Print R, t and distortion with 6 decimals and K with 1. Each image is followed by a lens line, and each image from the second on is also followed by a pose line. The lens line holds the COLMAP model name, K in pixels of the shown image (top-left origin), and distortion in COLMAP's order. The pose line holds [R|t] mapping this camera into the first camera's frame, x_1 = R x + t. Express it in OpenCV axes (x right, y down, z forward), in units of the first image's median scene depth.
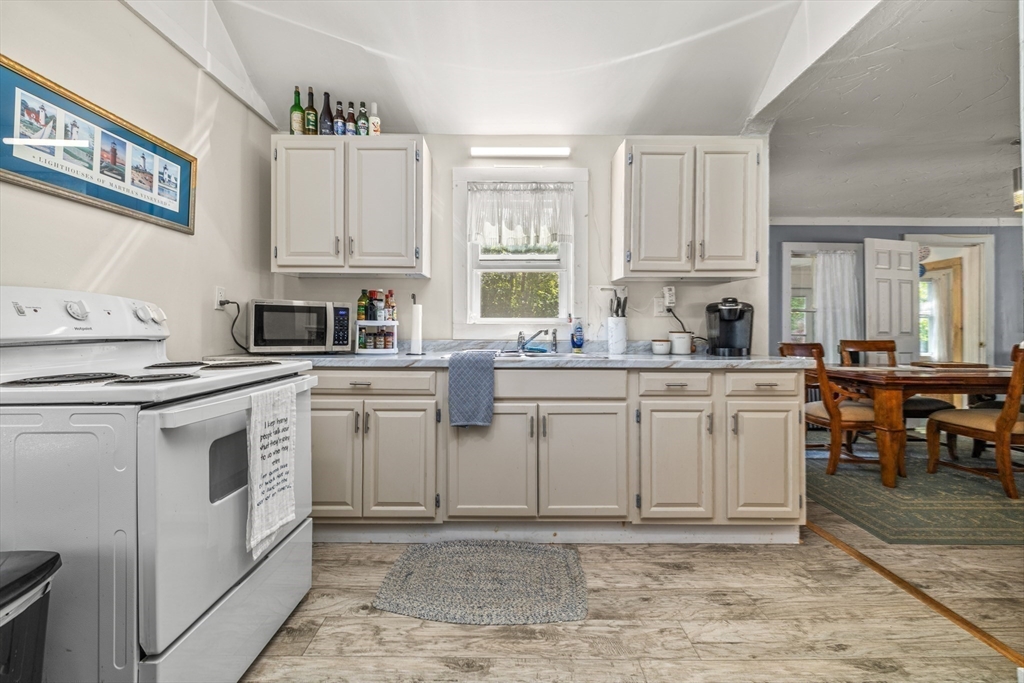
lens RADIAL K [[438.0, 0, 504.8], [0, 438.0, 324.0], [0, 0, 1]] dist [-0.003643, 0.001424]
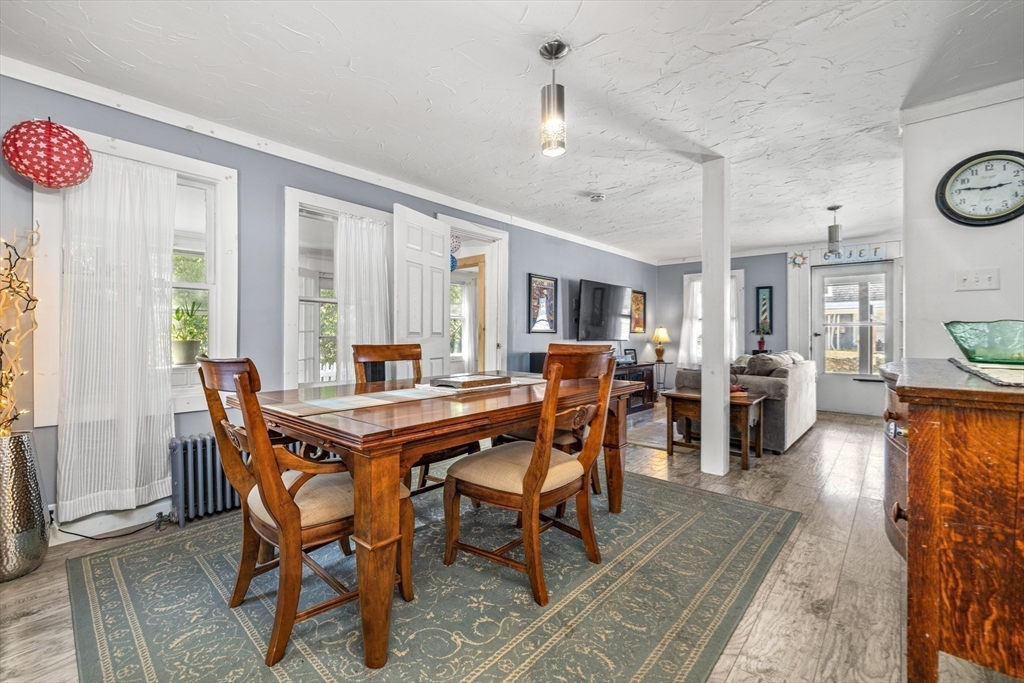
lens RADIAL K [[438.0, 0, 508.9], [0, 438.0, 333.5], [0, 0, 1]] dist [-0.003643, 0.001424]
pose [[0.646291, -0.001240, 0.763090, 0.390747], [-0.011351, 0.999872, 0.011238, 0.009036], [-0.763006, -0.015925, 0.646195, 0.378585]]
